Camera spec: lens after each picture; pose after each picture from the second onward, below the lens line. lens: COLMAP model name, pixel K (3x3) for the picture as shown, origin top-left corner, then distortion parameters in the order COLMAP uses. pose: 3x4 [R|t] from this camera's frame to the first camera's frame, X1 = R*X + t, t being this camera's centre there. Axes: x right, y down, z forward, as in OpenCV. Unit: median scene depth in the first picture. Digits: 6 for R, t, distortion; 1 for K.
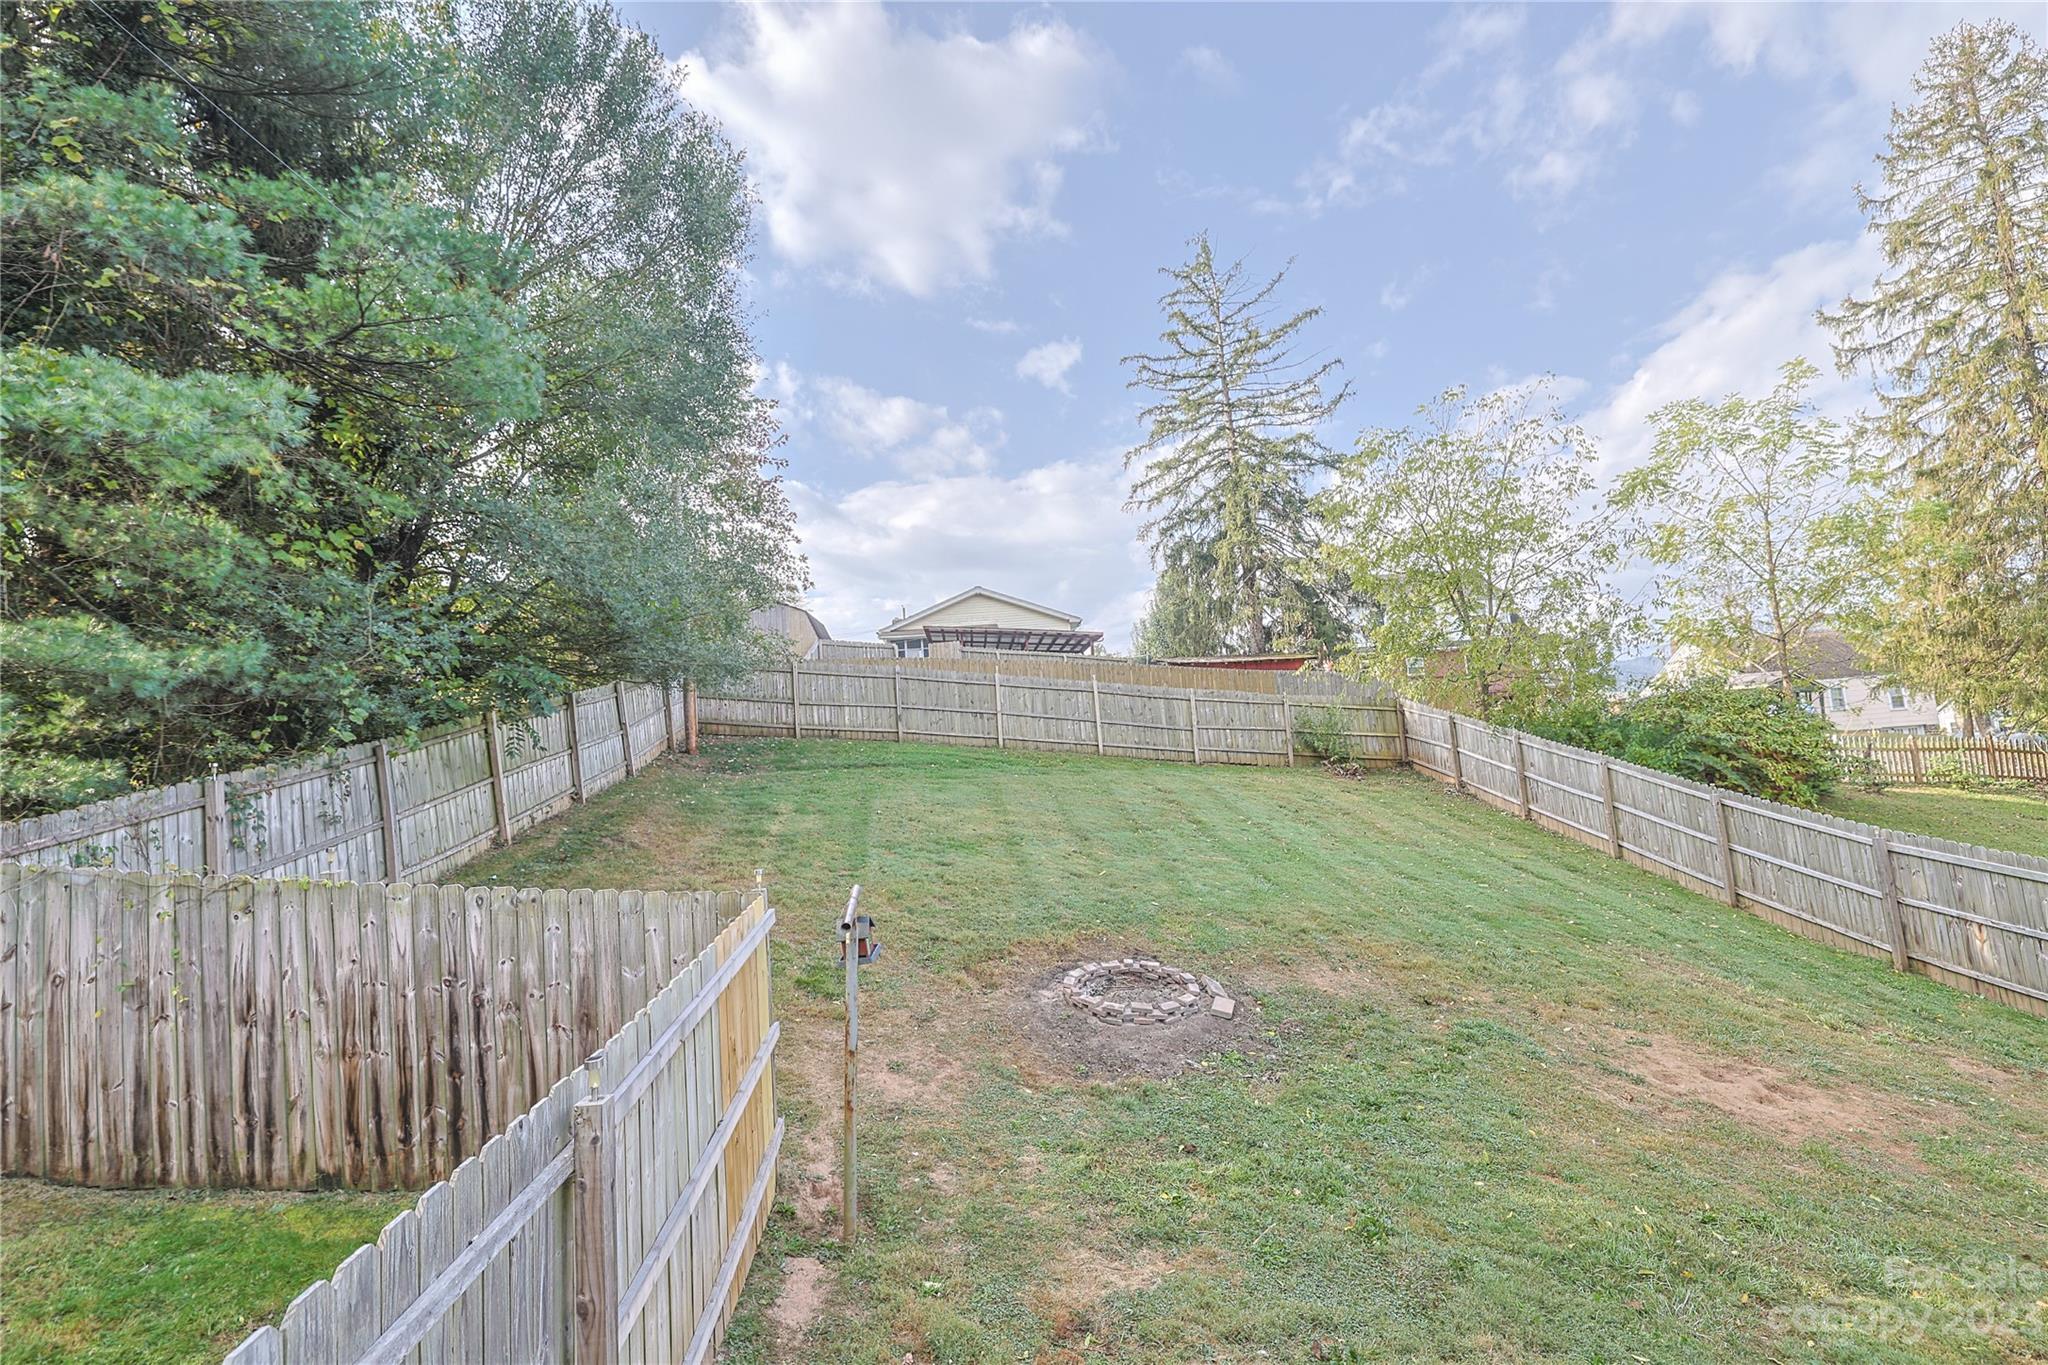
lens RADIAL K [[888.0, 0, 1016.3], [0, 888.0, 676.3], [0, 0, 1]] dist [-0.002371, 0.000092]
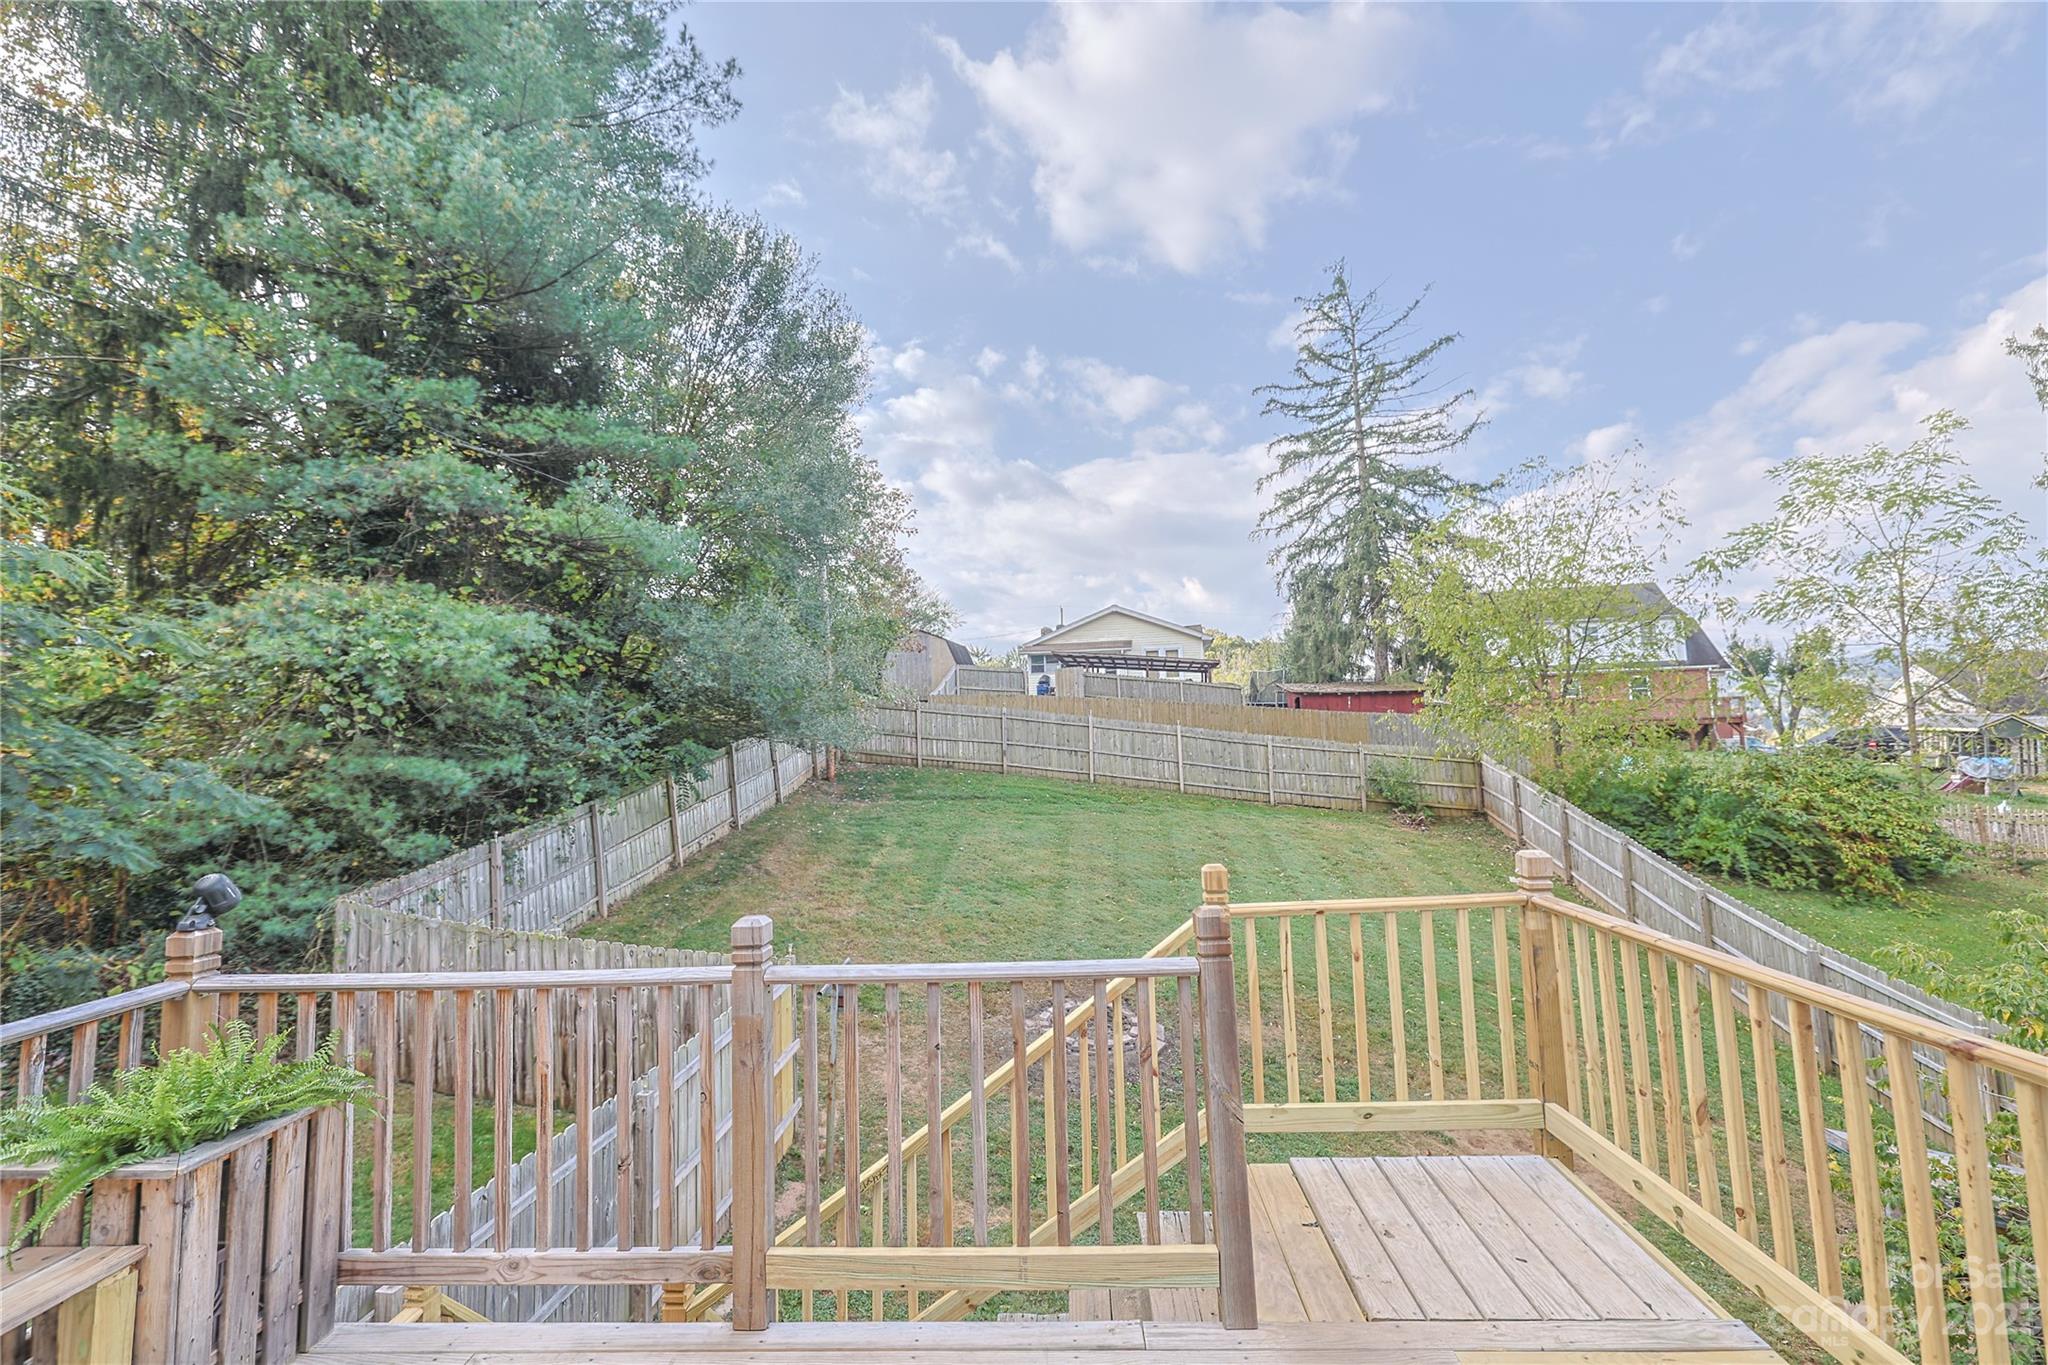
lens RADIAL K [[888.0, 0, 1020.3], [0, 888.0, 677.6], [0, 0, 1]] dist [-0.002371, 0.000092]
pose [[0.980234, 0.024375, -0.196334, 0.137339], [-0.019063, 0.999401, 0.028898, -0.103305], [0.196921, -0.024584, 0.980111, -0.156617]]
